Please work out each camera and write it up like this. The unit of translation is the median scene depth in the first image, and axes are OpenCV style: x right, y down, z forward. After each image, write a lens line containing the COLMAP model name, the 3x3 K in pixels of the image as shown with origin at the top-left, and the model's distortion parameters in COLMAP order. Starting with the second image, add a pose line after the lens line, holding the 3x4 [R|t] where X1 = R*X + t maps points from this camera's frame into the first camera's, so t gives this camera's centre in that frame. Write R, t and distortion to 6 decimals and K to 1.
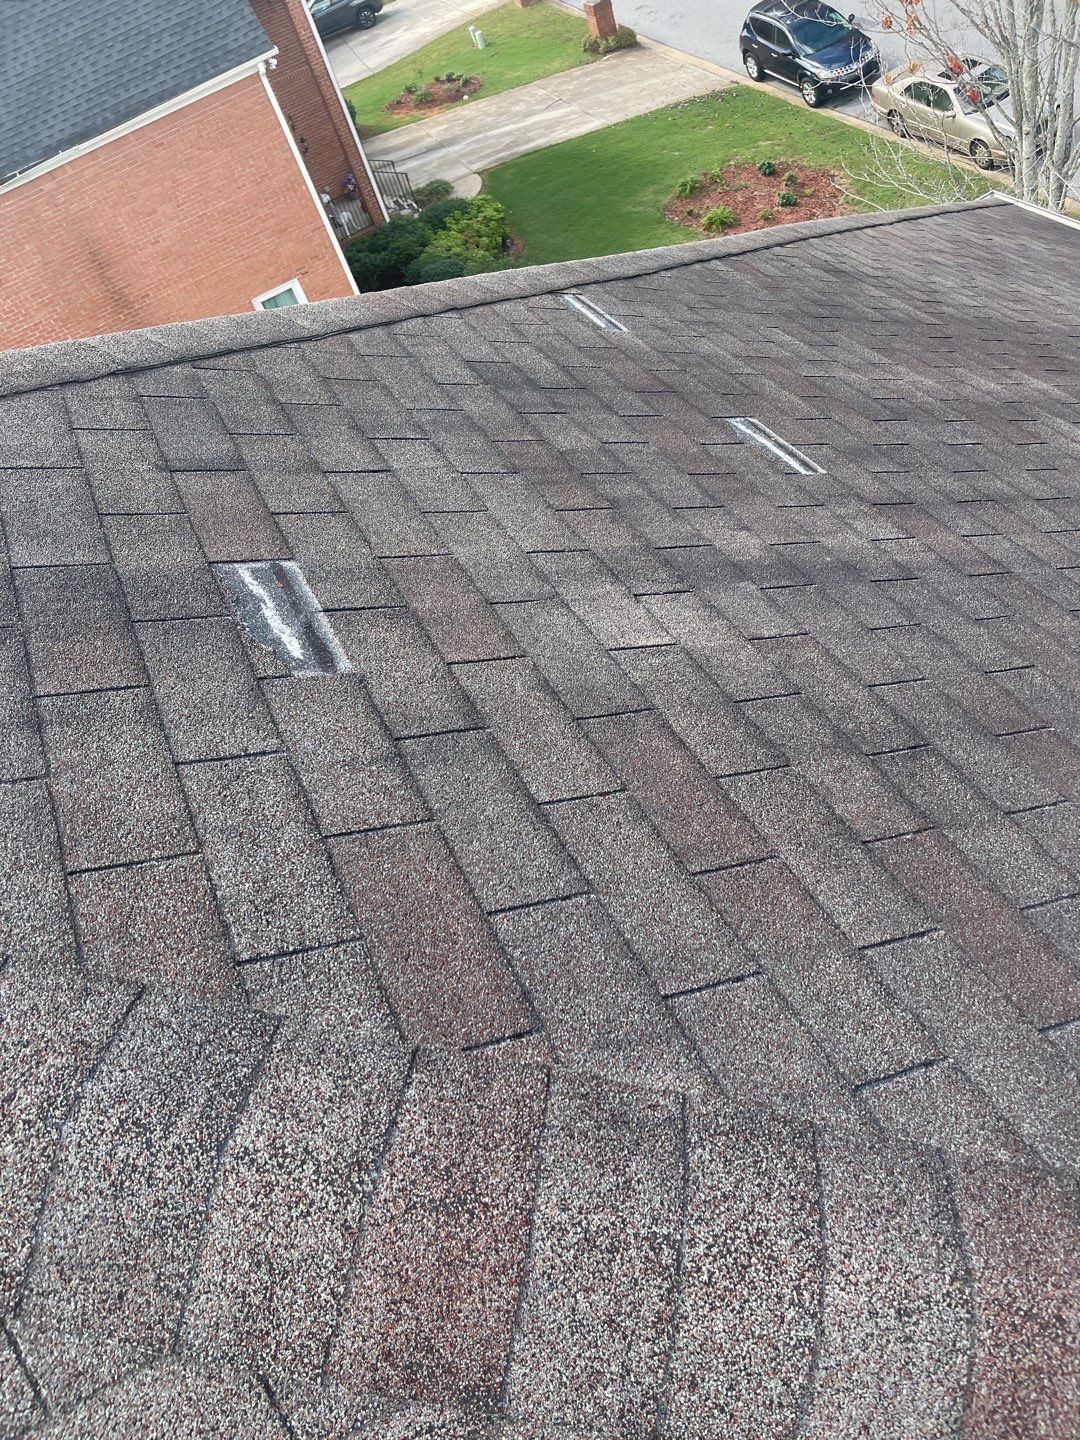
lens RADIAL K [[1084.1, 0, 539.4], [0, 1084.1, 733.1], [0, 0, 1]] dist [0.075451, -0.095592]
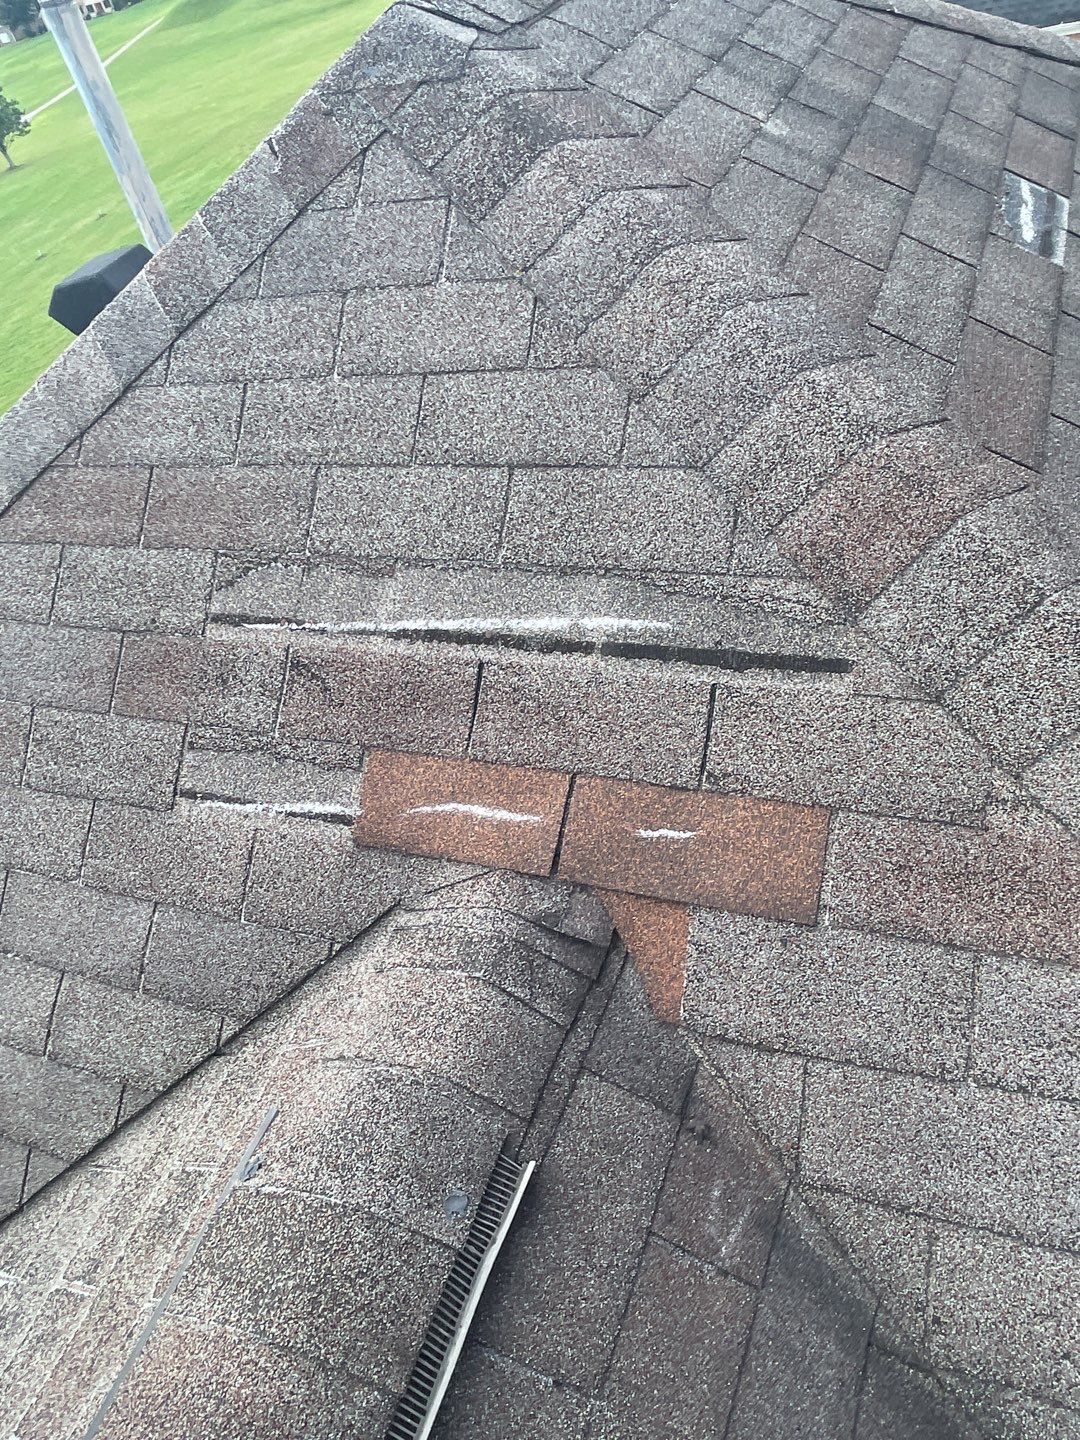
lens RADIAL K [[1084.1, 0, 539.4], [0, 1084.1, 733.1], [0, 0, 1]] dist [0.075451, -0.095592]
pose [[0.703393, 0.559477, -0.438433, 0.369744], [-0.526456, 0.824490, 0.207507, 0.655002], [0.477580, 0.084857, 0.874481, -0.393112]]
